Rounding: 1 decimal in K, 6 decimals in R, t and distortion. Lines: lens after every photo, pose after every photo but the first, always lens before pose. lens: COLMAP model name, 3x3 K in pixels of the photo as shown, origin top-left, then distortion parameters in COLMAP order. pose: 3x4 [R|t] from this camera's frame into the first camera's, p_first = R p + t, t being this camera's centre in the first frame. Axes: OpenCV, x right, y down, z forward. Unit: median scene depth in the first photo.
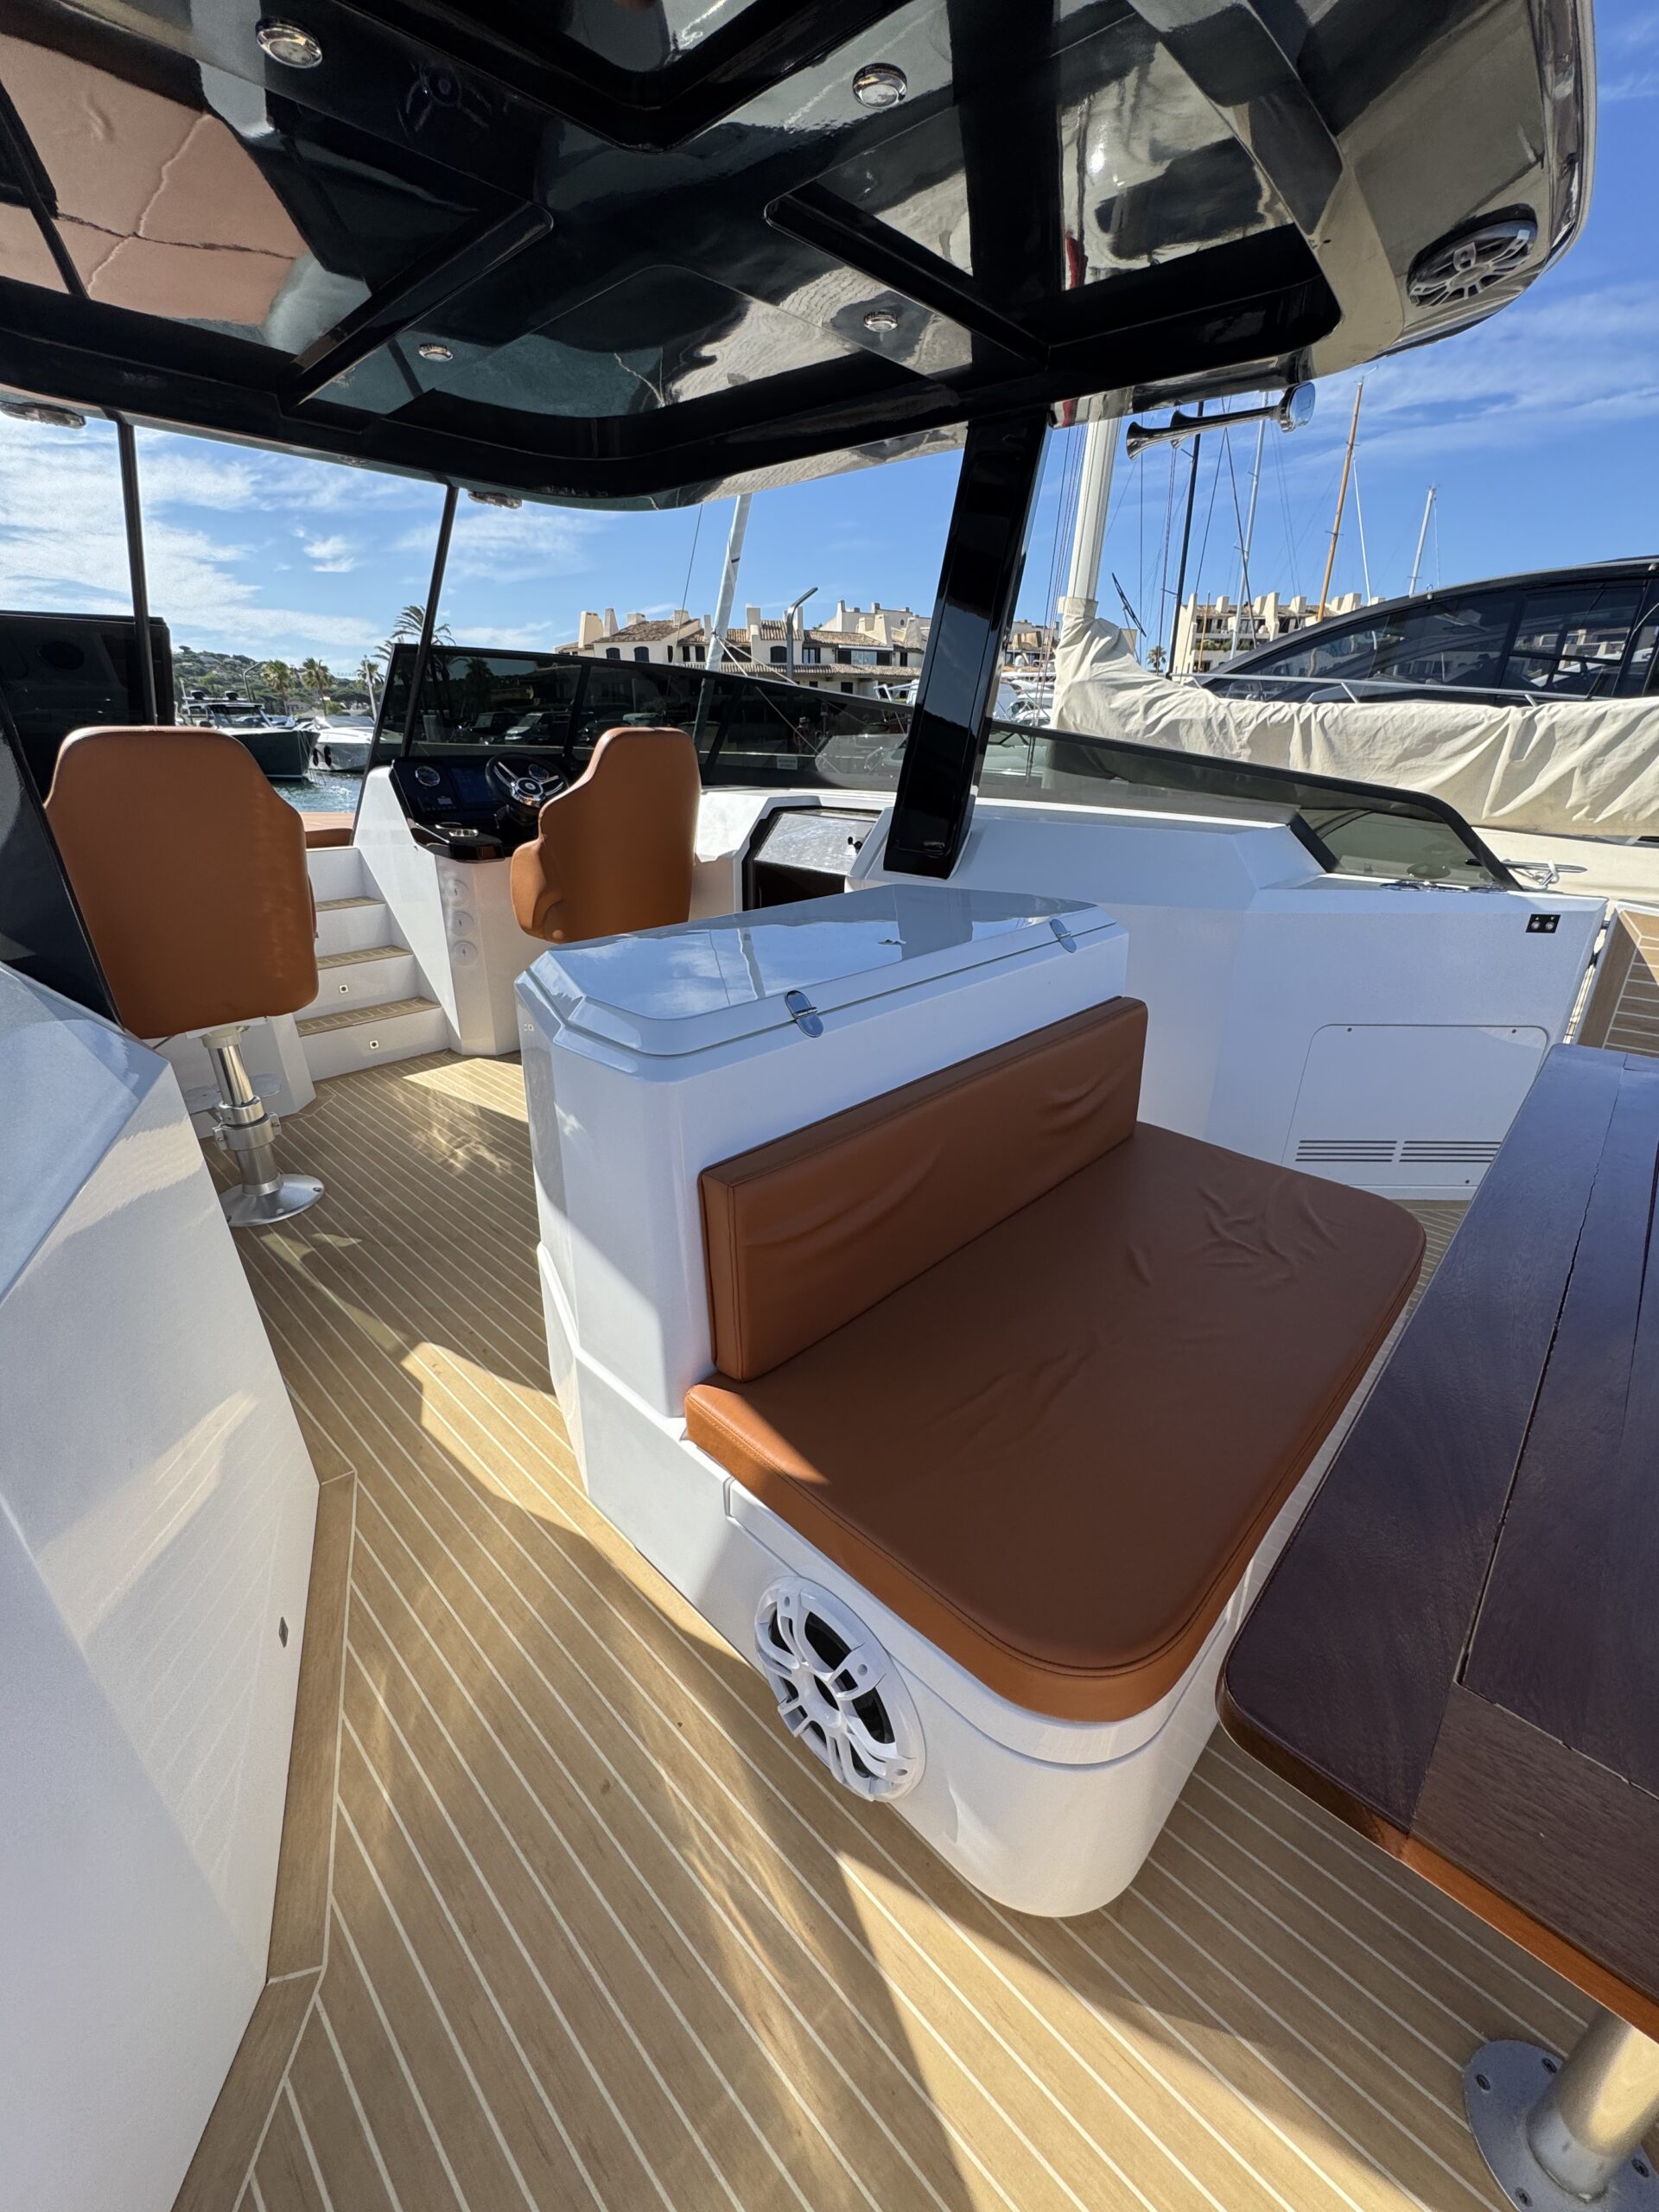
lens RADIAL K [[871.6, 0, 819.2], [0, 871.6, 1105.0], [0, 0, 1]] dist [-0.002332, -0.000084]
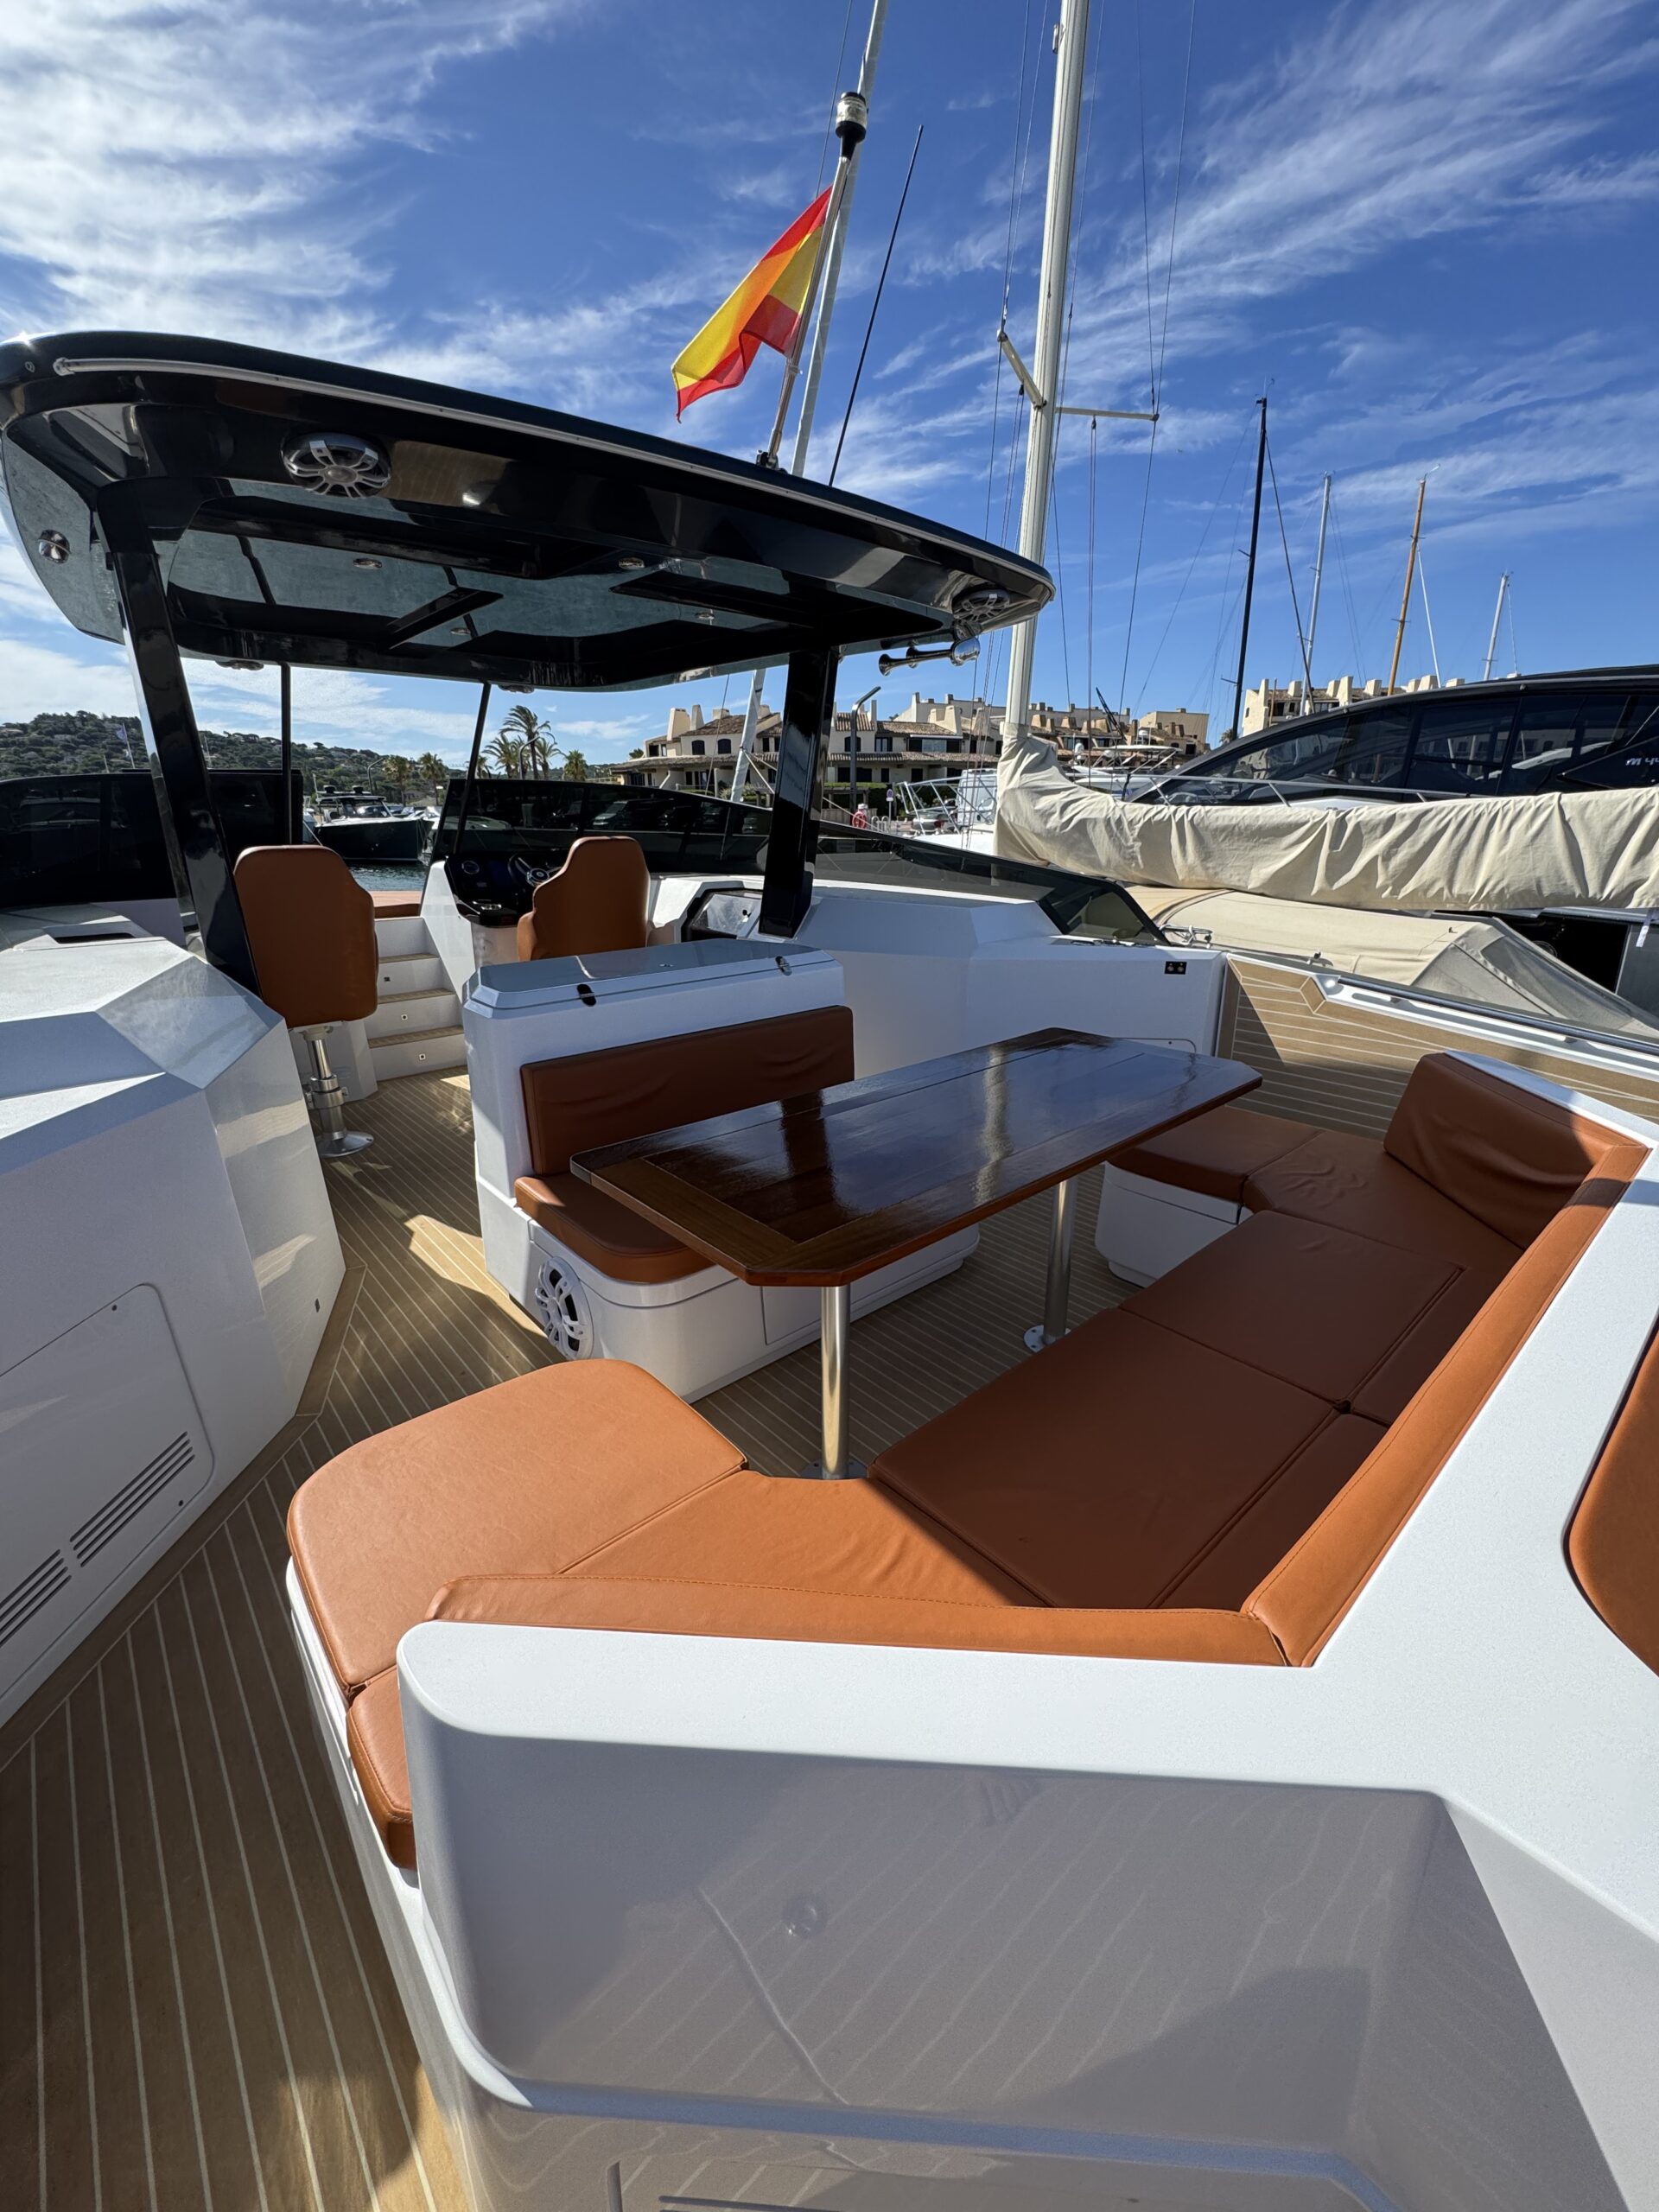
lens RADIAL K [[880.5, 0, 829.5], [0, 880.5, 1106.0], [0, 0, 1]] dist [0.002271, -0.001444]
pose [[0.996510, 0.019813, -0.081091, 0.256110], [-0.026464, 0.996298, -0.081790, 0.109390], [0.079171, 0.083650, 0.993345, -0.342098]]
